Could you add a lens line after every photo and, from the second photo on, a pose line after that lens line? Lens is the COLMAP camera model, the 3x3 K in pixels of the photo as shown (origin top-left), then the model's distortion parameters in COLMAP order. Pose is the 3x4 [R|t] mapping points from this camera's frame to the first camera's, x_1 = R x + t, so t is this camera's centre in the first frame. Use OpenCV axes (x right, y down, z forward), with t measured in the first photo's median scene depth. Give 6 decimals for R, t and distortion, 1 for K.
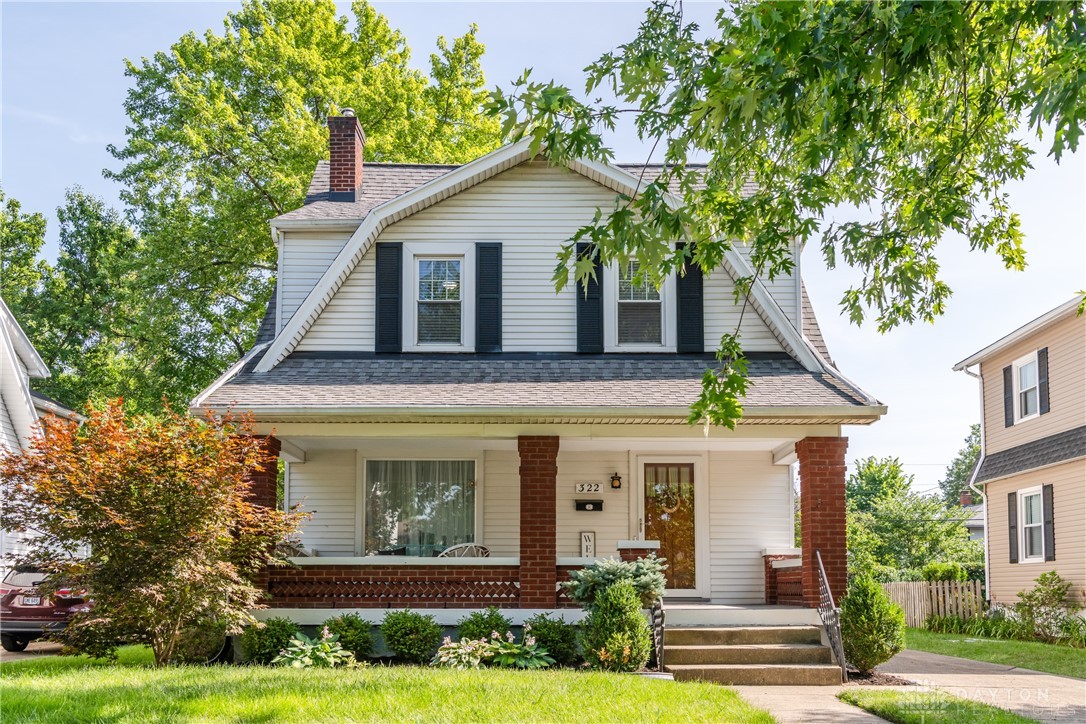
lens RADIAL K [[963.7, 0, 542.3], [0, 963.7, 435.9], [0, 0, 1]] dist [-0.006957, -0.013387]
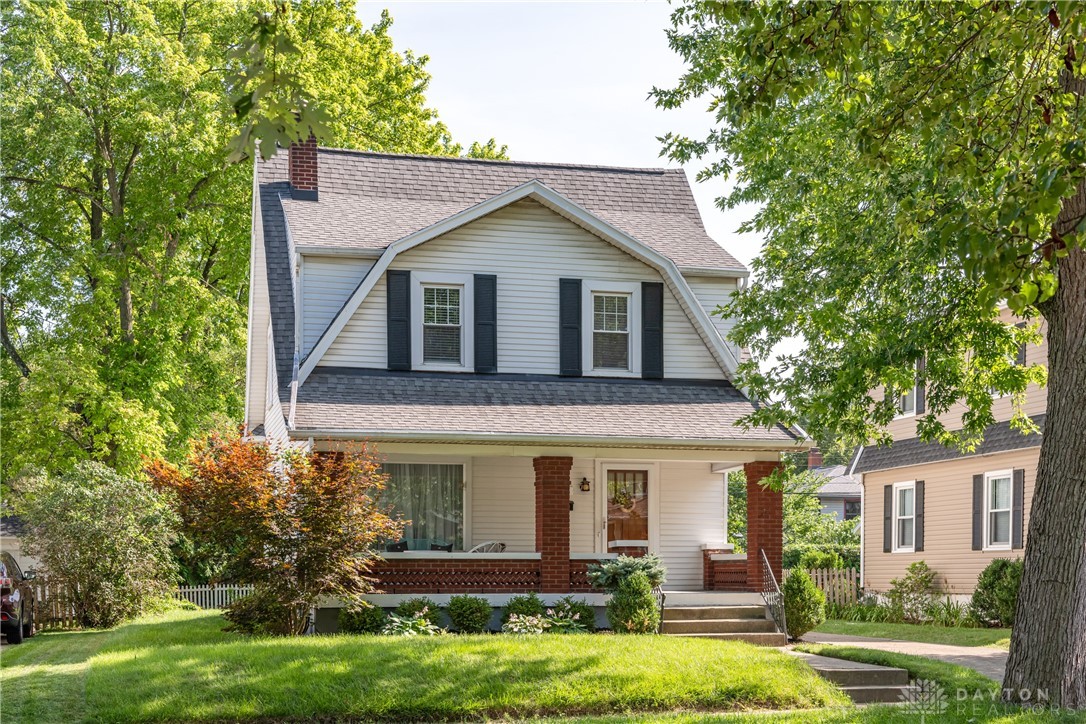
lens RADIAL K [[1563.0, 0, 543.0], [0, 1563.0, 362.0], [0, 0, 1]] dist [-0.006138, 0.031066]
pose [[0.967596, 0.033302, 0.250297, -0.453670], [-0.039002, 0.999080, 0.017848, -0.134536], [-0.249472, -0.027032, 0.968005, -0.817100]]
